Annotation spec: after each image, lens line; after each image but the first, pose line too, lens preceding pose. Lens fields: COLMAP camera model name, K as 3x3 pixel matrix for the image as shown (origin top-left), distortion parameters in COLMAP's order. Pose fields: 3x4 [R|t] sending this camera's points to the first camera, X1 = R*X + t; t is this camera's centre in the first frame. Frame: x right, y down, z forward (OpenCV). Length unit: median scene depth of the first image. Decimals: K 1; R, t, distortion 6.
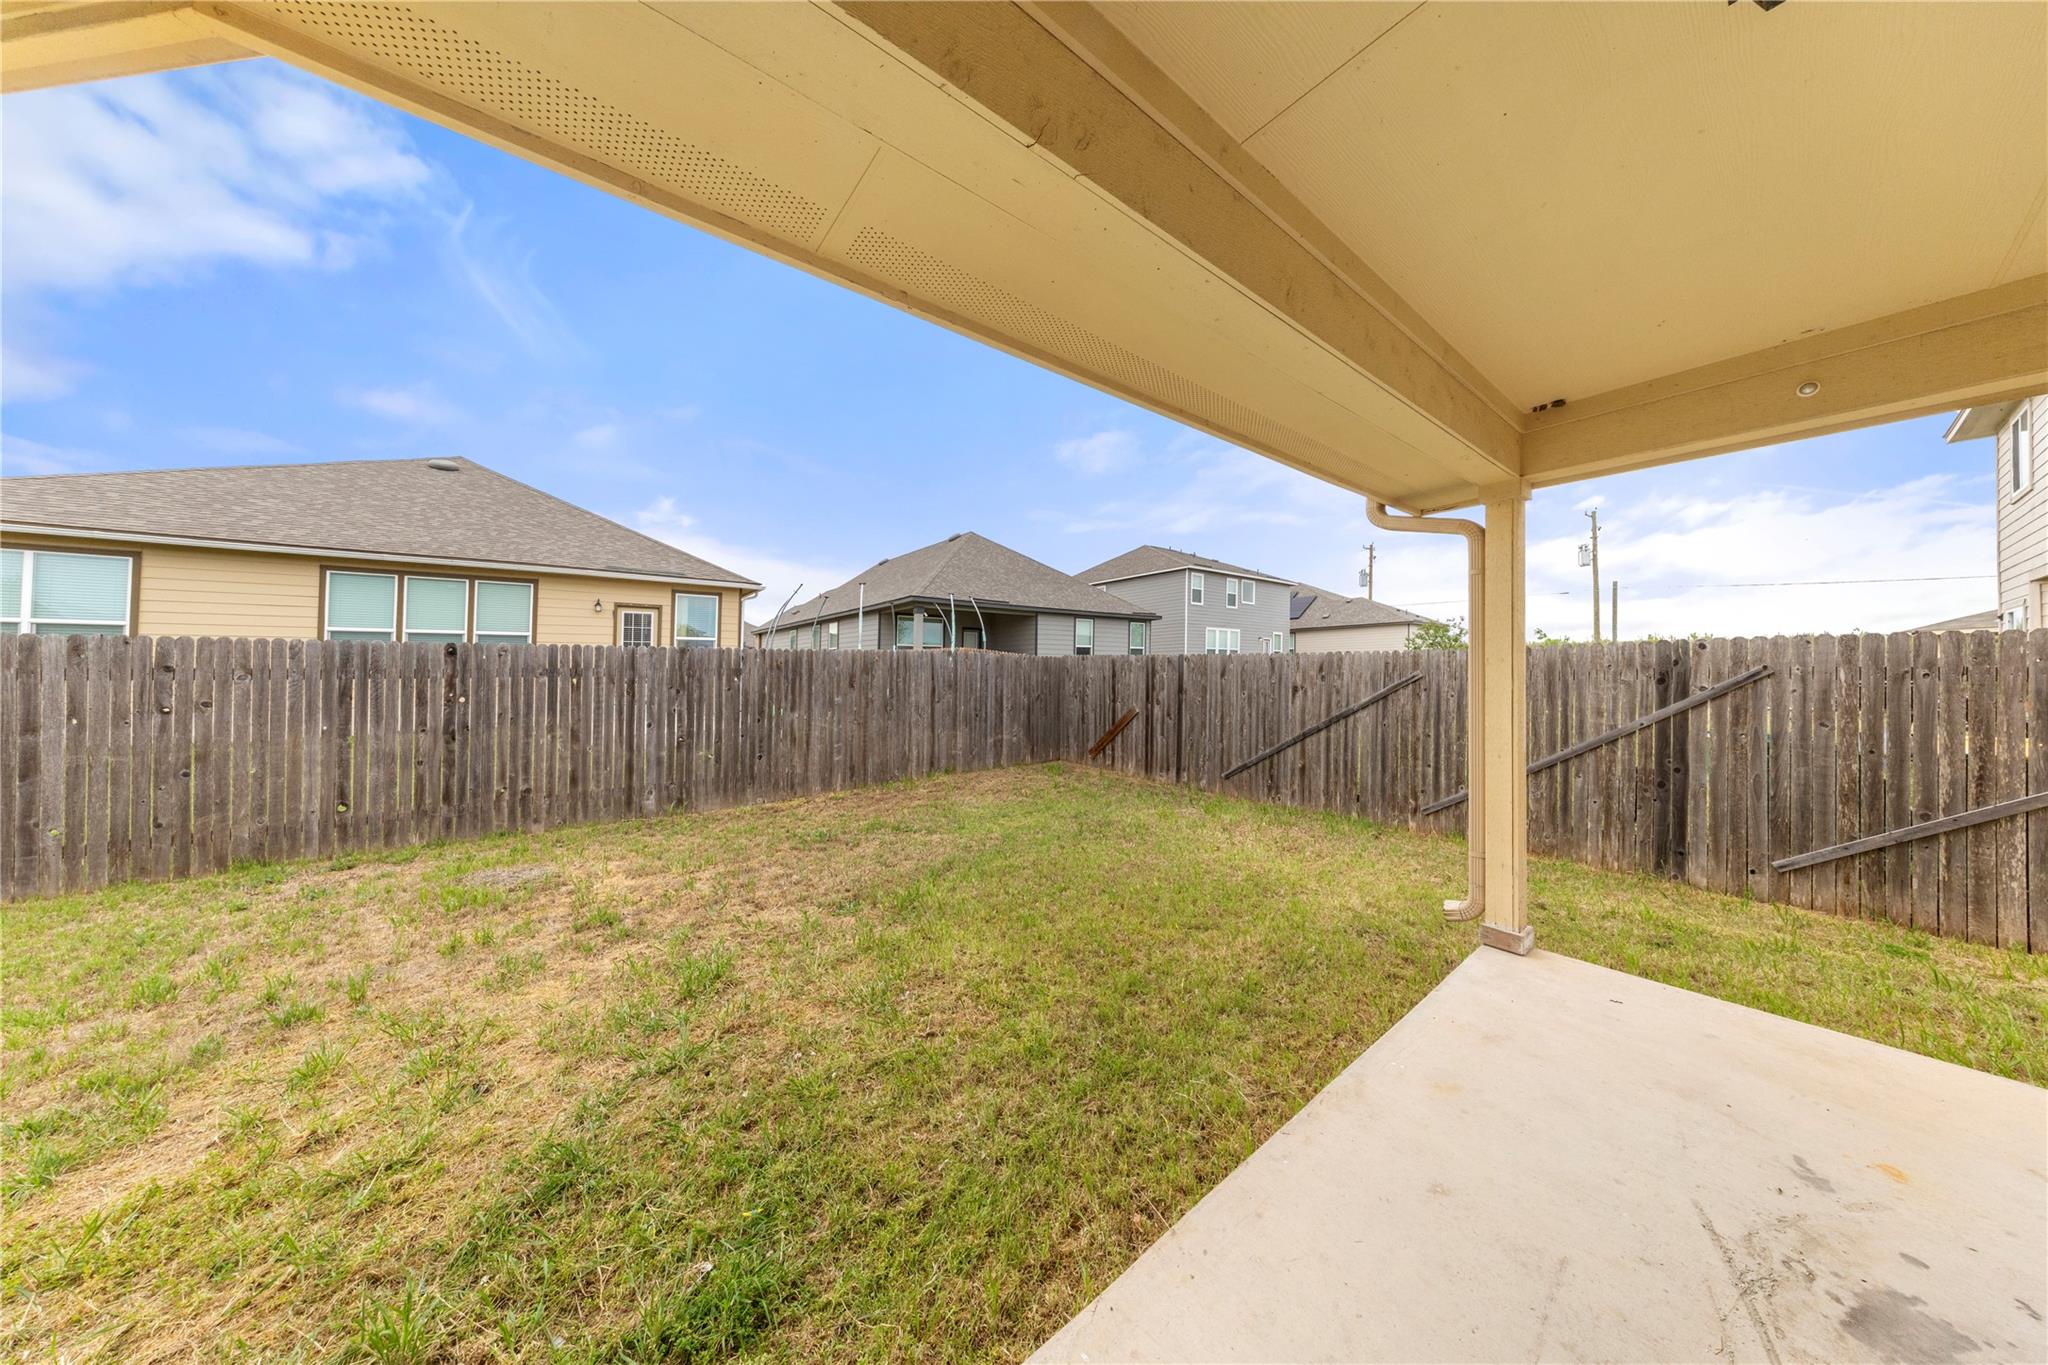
lens RADIAL K [[586.1, 0, 1034.7], [0, 586.1, 666.2], [0, 0, 1]] dist [0.001918, -0.000178]
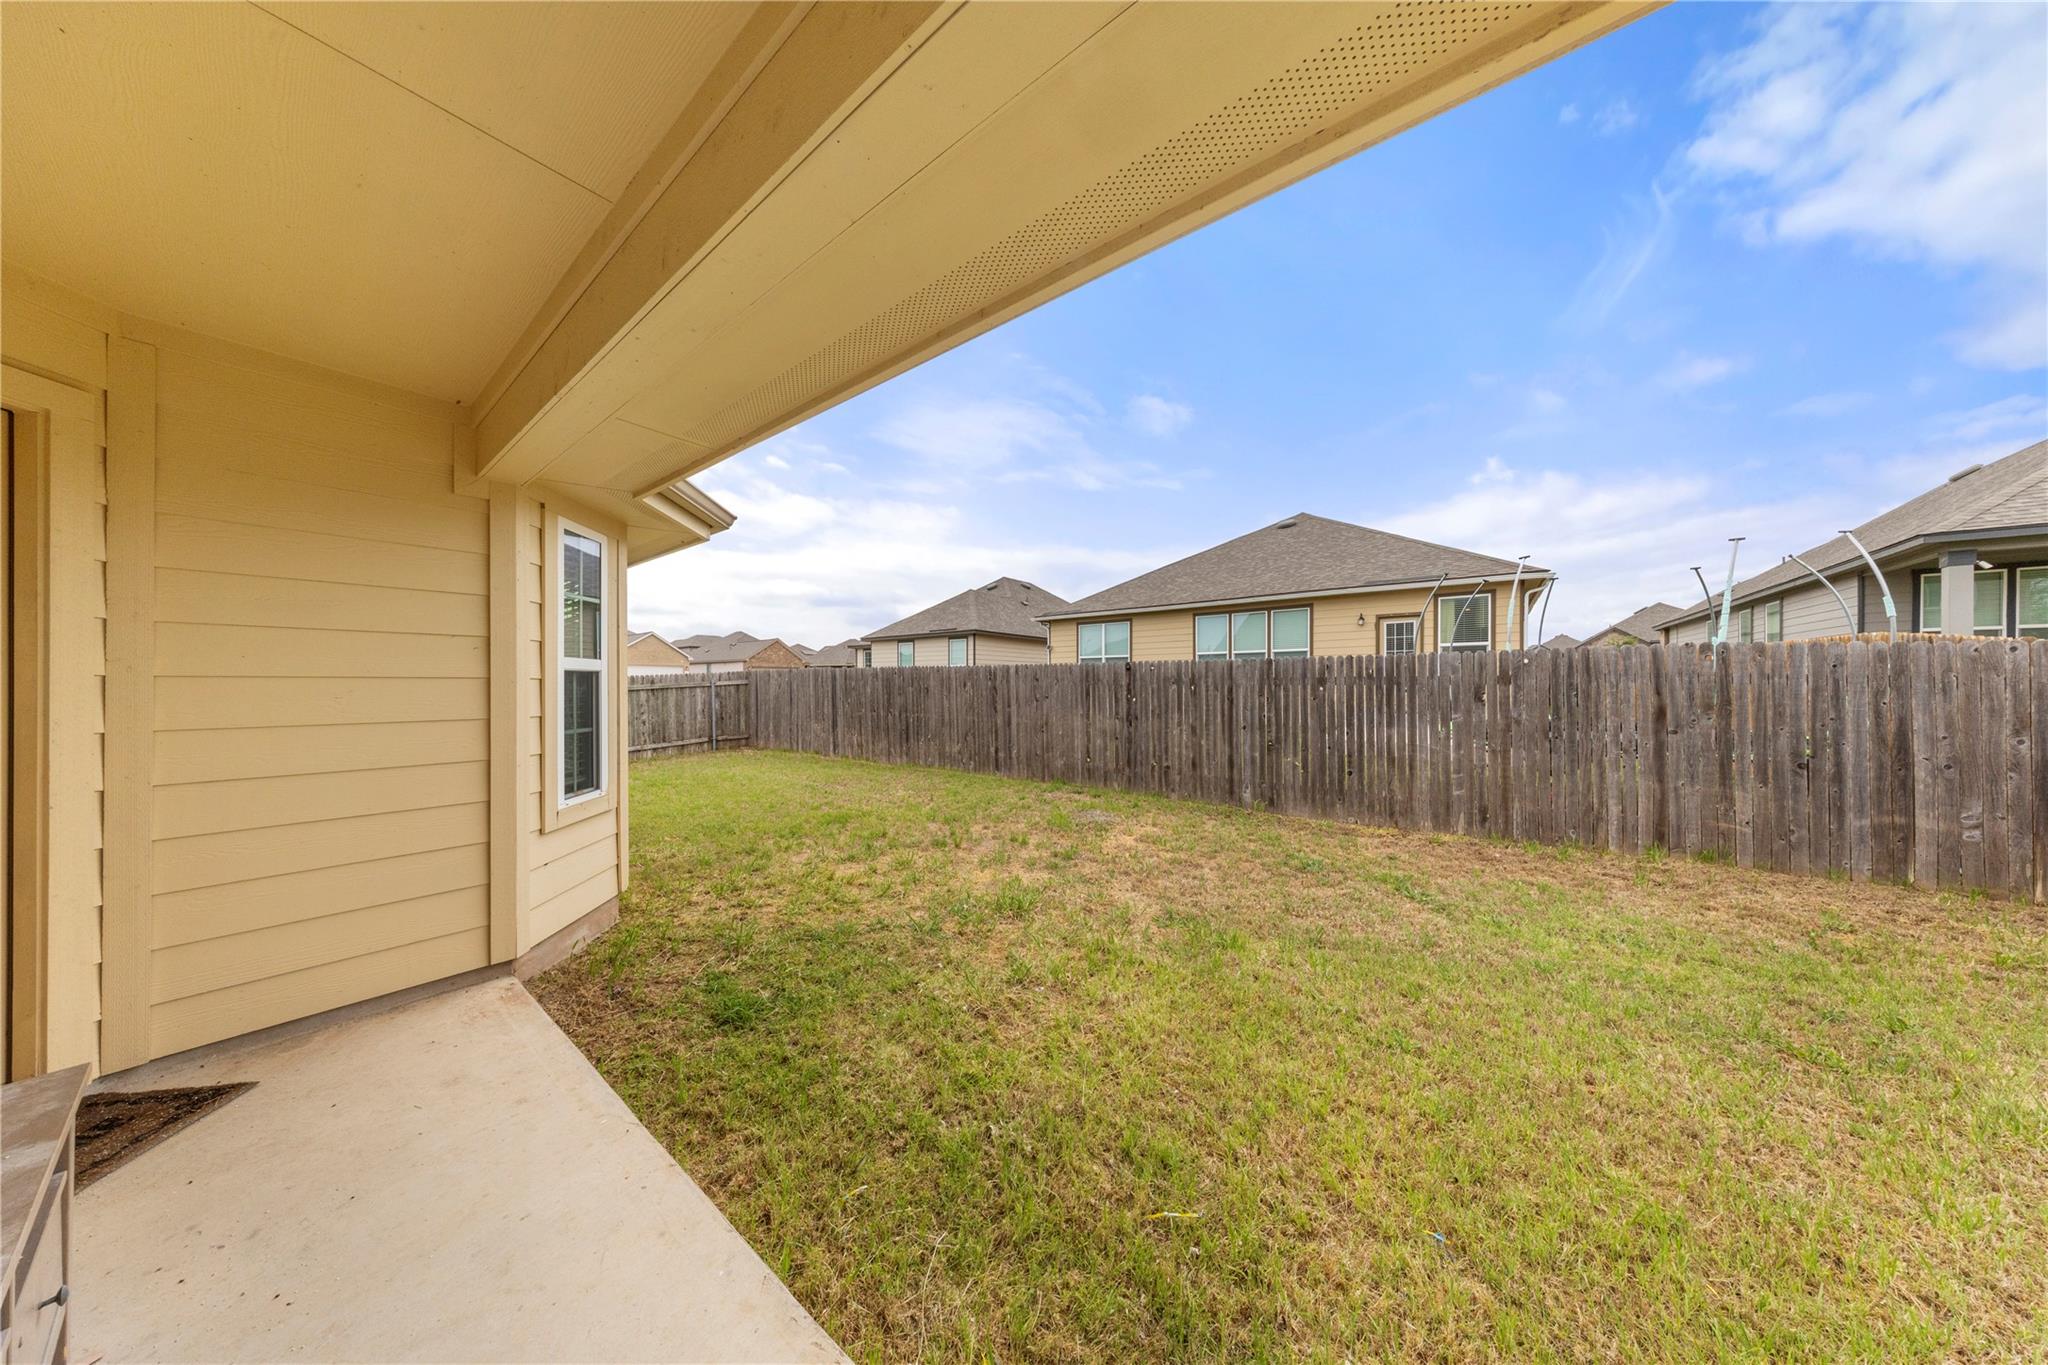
lens RADIAL K [[586.1, 0, 1033.6], [0, 586.1, 678.5], [0, 0, 1]] dist [0.001918, -0.000178]
pose [[0.231644, -0.003997, -0.972792, 0.313294], [0.010341, 0.999945, -0.001646, 0.001924], [0.972746, -0.009679, 0.231673, 0.293220]]
